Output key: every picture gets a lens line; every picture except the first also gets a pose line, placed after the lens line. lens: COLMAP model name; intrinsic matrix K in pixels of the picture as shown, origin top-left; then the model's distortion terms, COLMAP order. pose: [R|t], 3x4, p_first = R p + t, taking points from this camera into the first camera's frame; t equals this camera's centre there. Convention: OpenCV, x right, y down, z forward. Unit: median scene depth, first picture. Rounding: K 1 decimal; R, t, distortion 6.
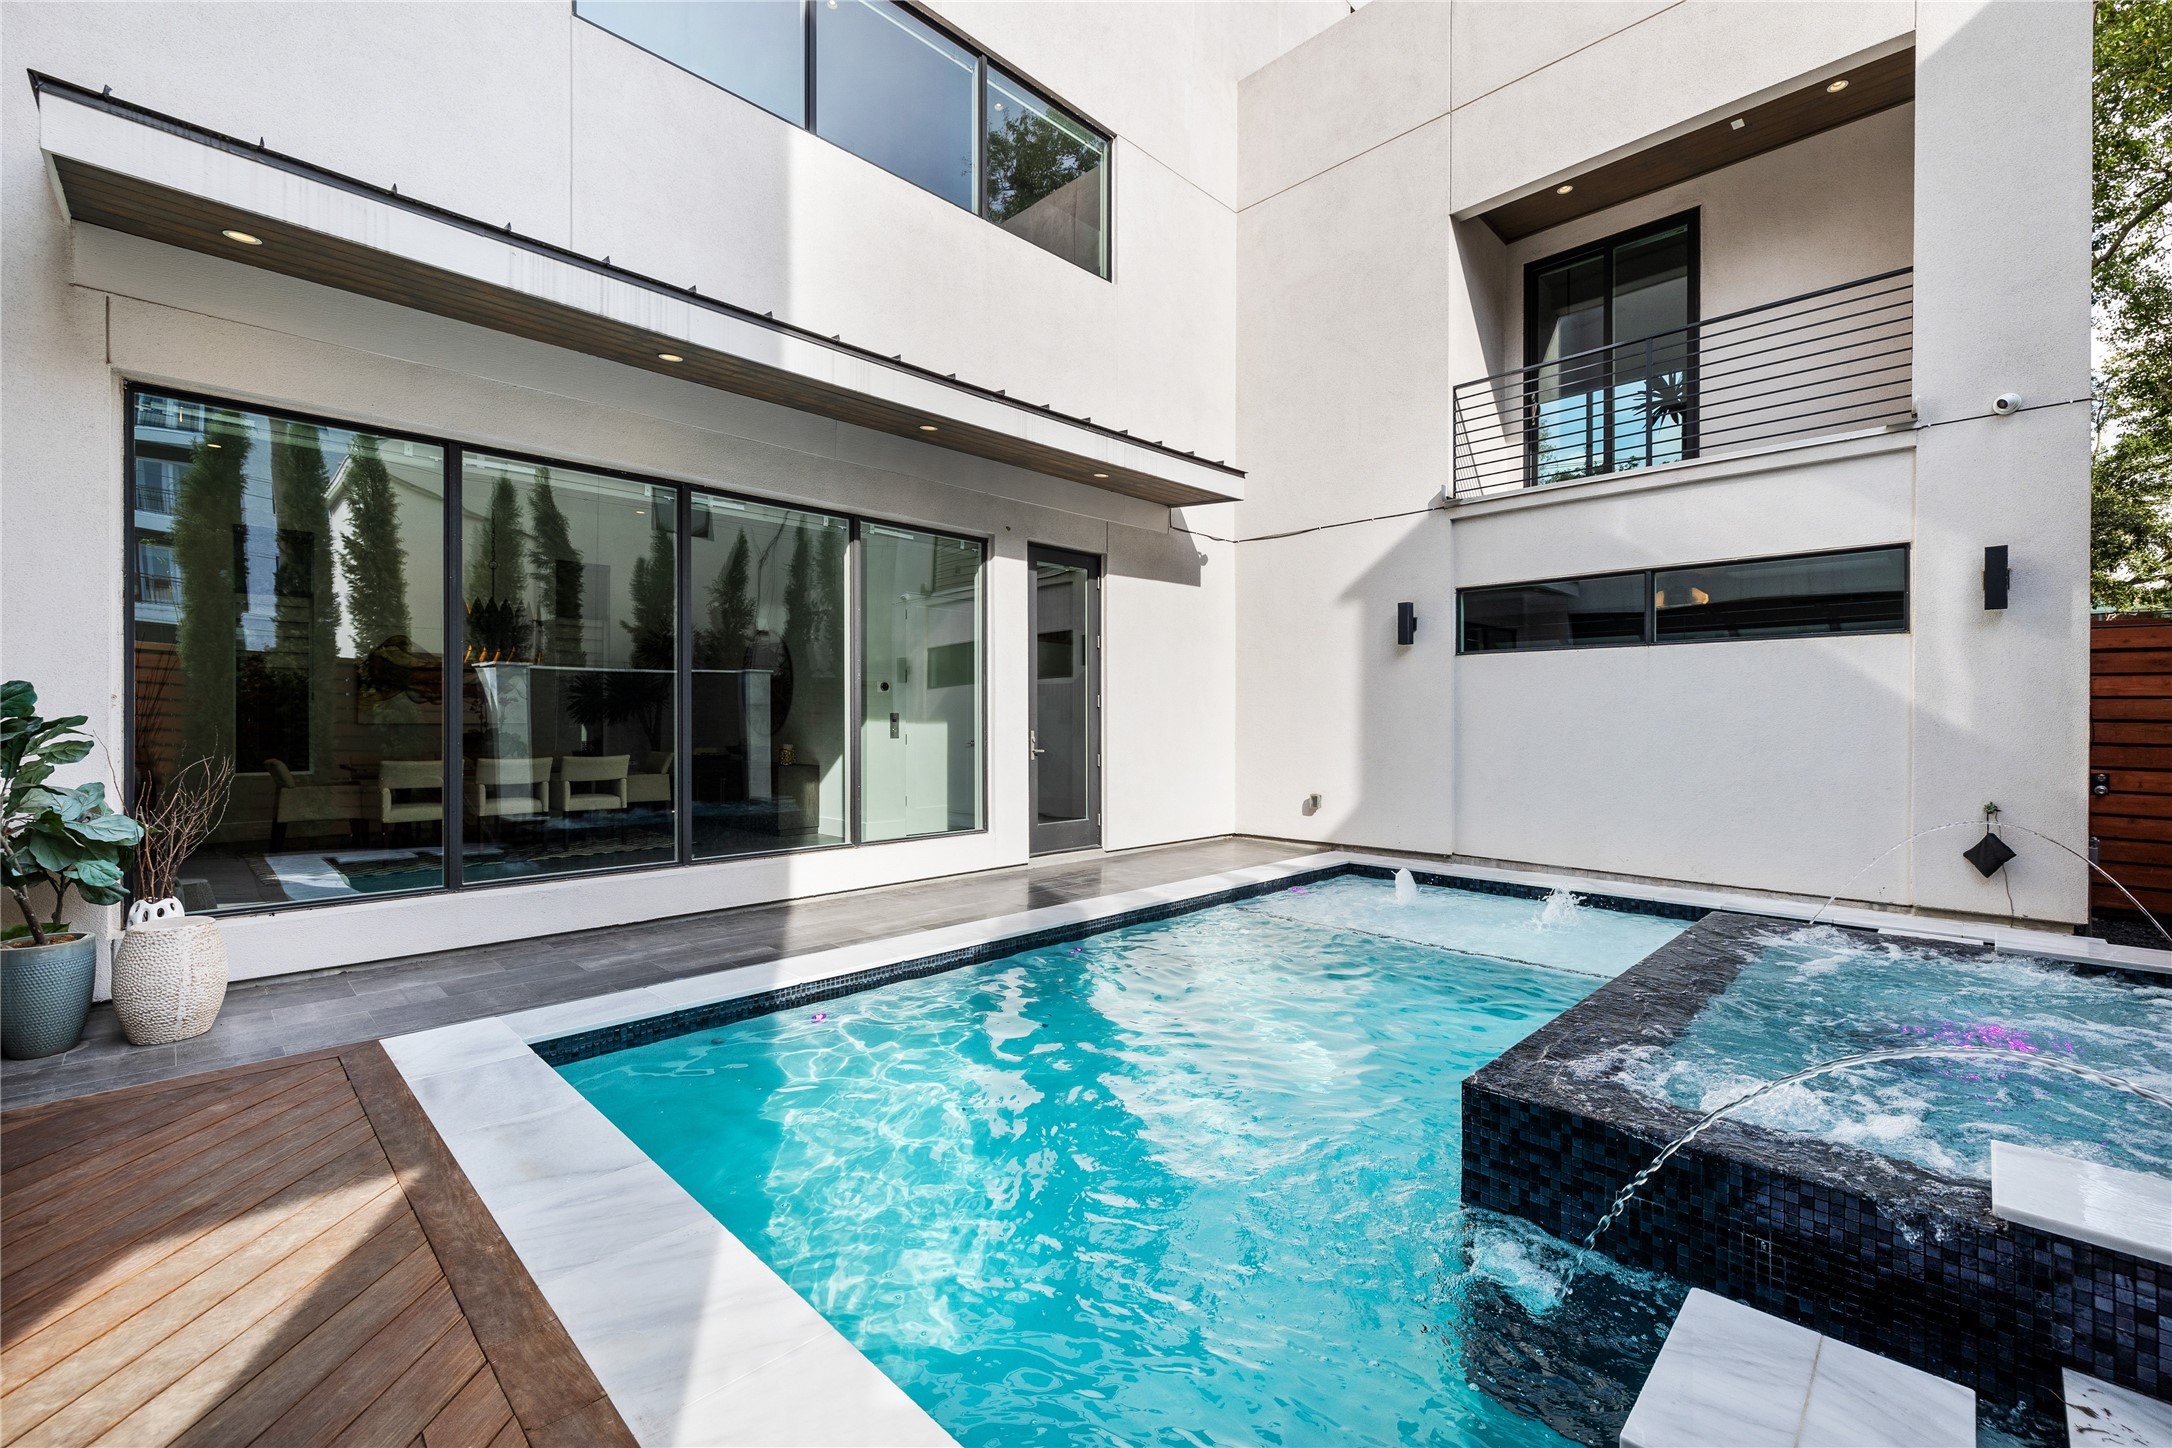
lens RADIAL K [[903.4, 0, 1086.0], [0, 903.4, 724.0], [0, 0, 1]] dist [0.000000, 0.000019]
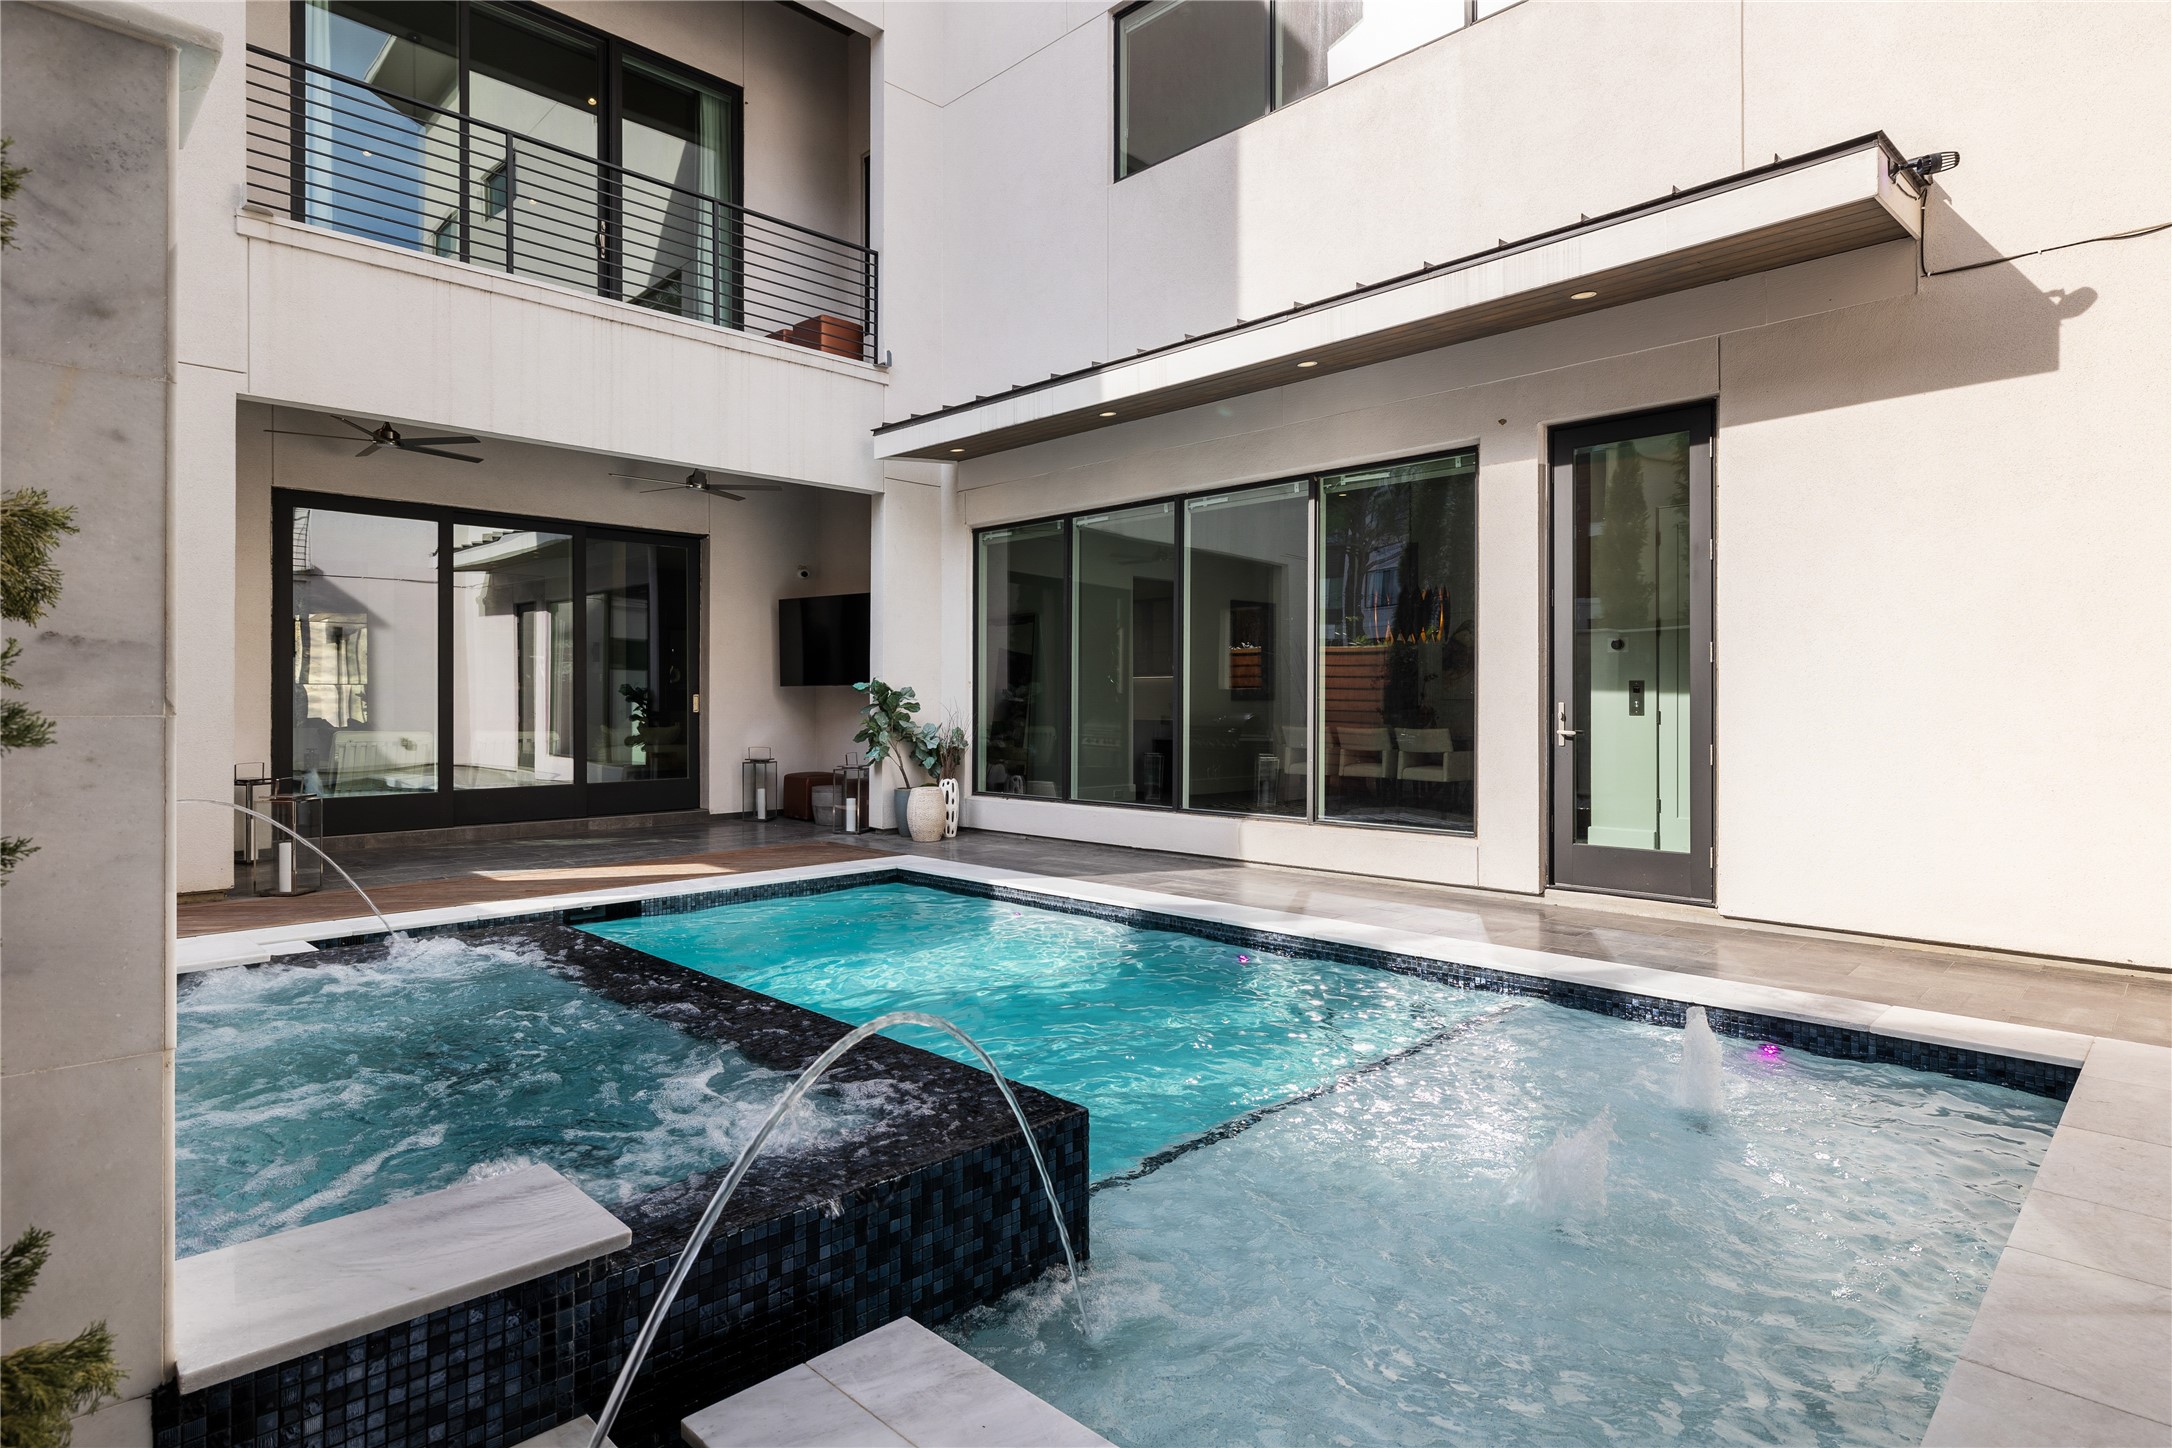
lens RADIAL K [[1161.1, 0, 1091.0], [0, 1161.1, 711.8], [0, 0, 1]] dist [-0.014631, 0.000203]
pose [[0.000507, 0.003731, -0.999993, 0.759104], [-0.004101, 0.999985, 0.003728, 0.012020], [0.999991, 0.004099, 0.000522, 0.608365]]
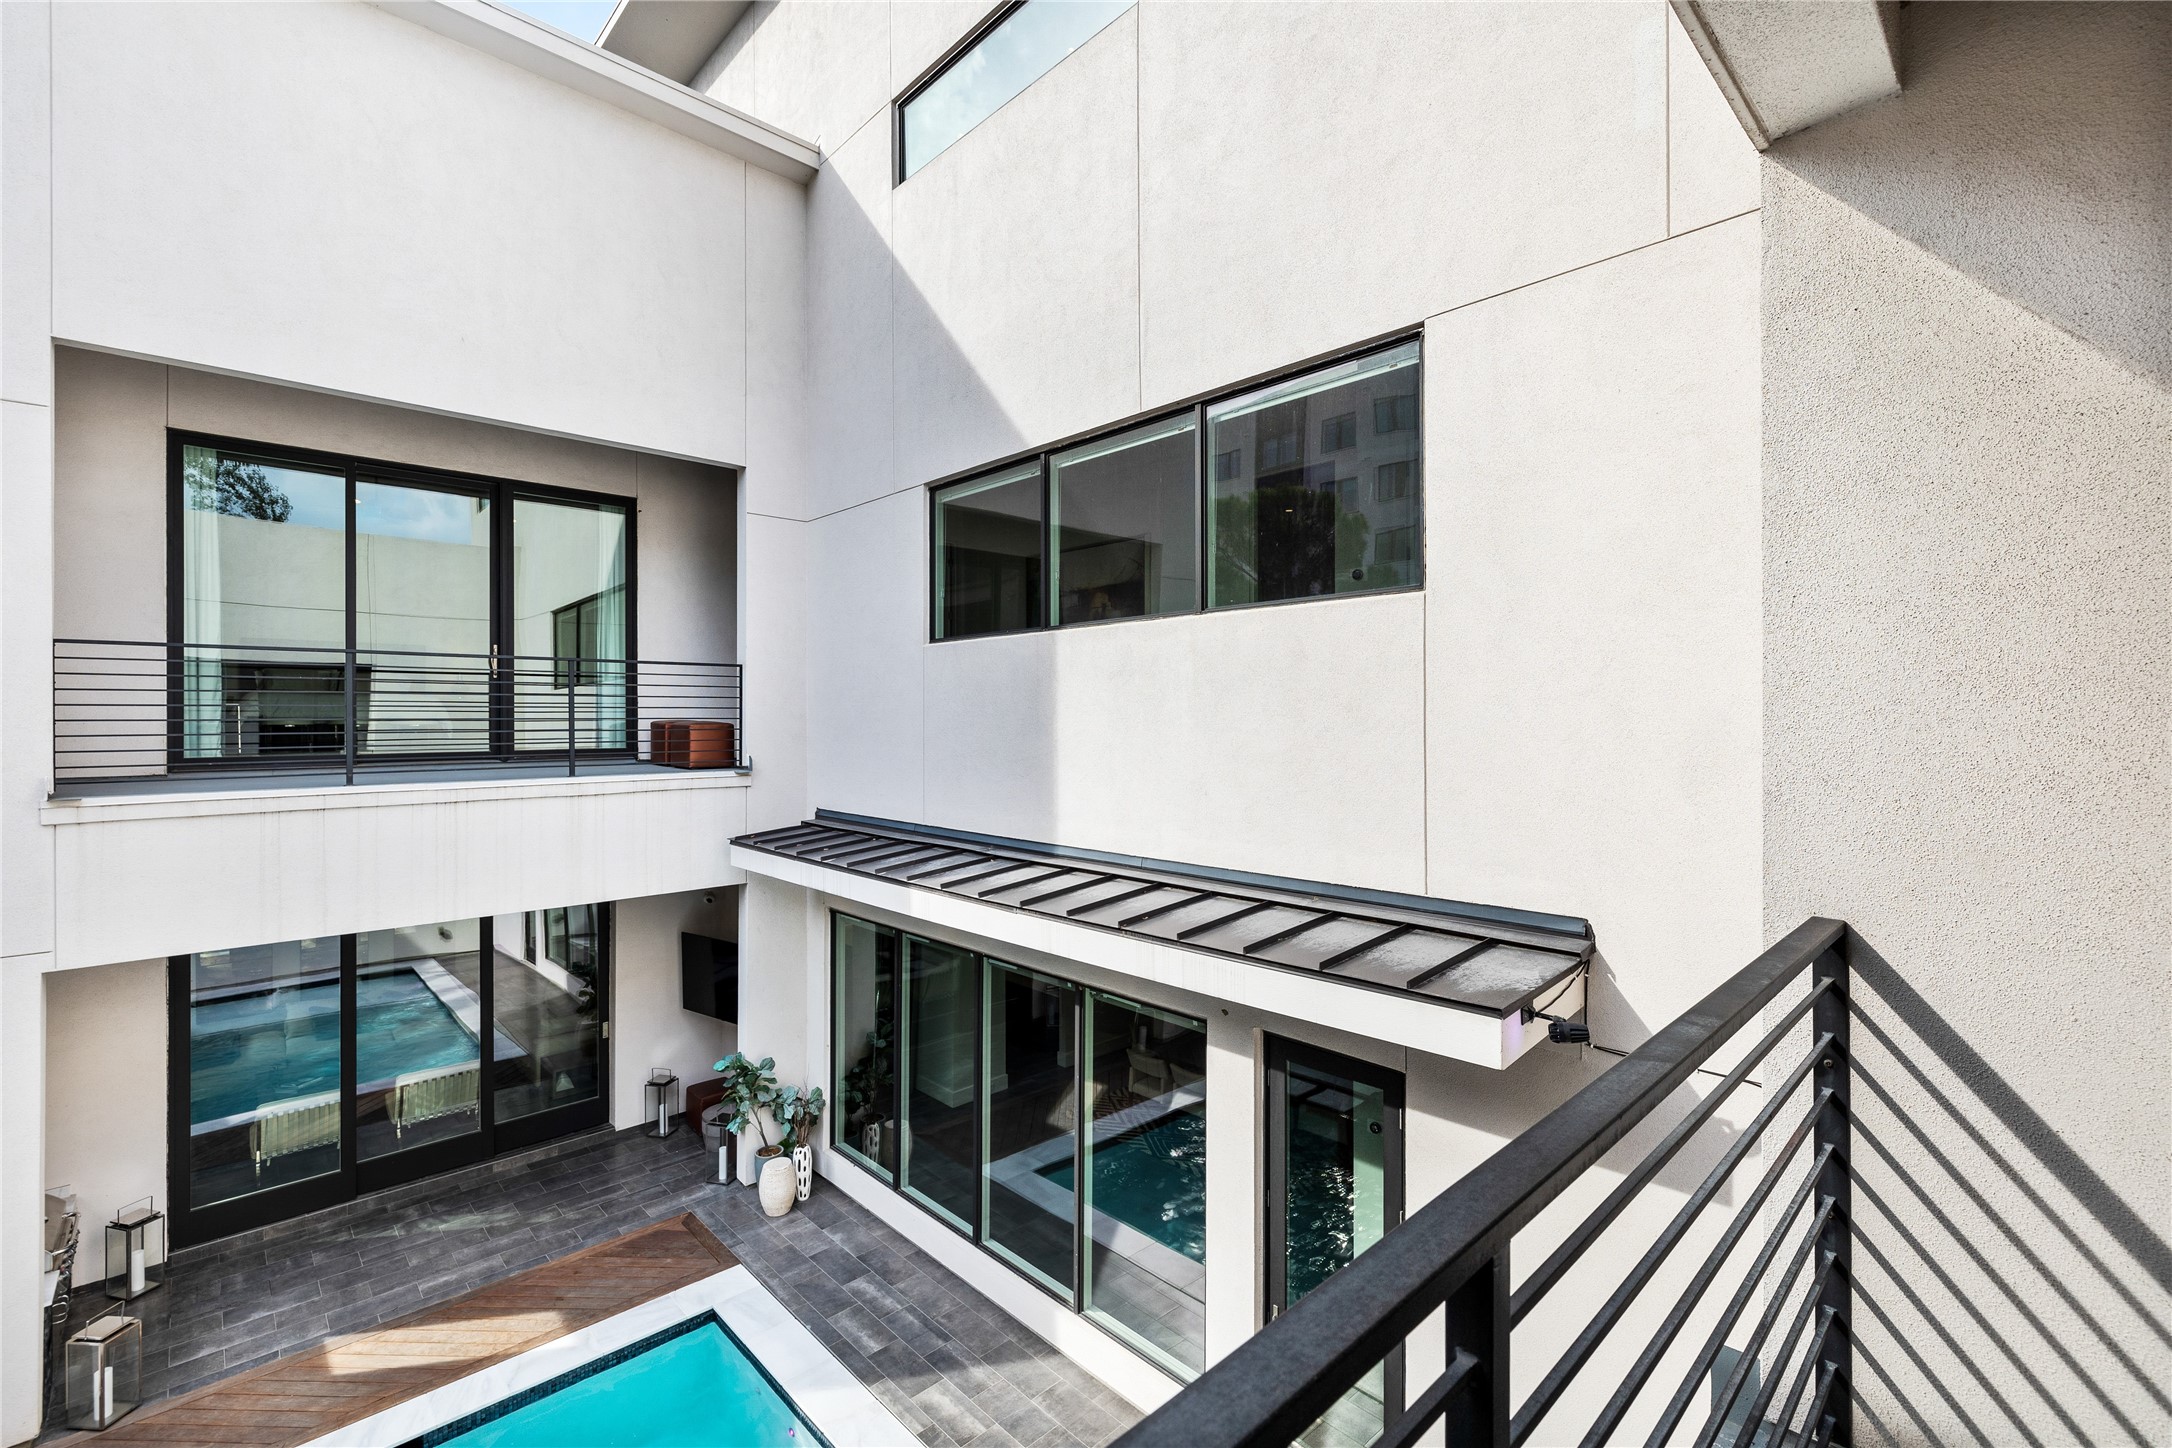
lens RADIAL K [[944.5, 0, 1078.2], [0, 944.5, 720.7], [0, 0, 1]] dist [-0.000583, 0.000070]
pose [[-0.031969, -0.000379, -0.999489, 0.631777], [-0.002412, 0.999997, -0.000302, -0.412347], [0.999486, 0.002401, -0.031970, 0.817303]]
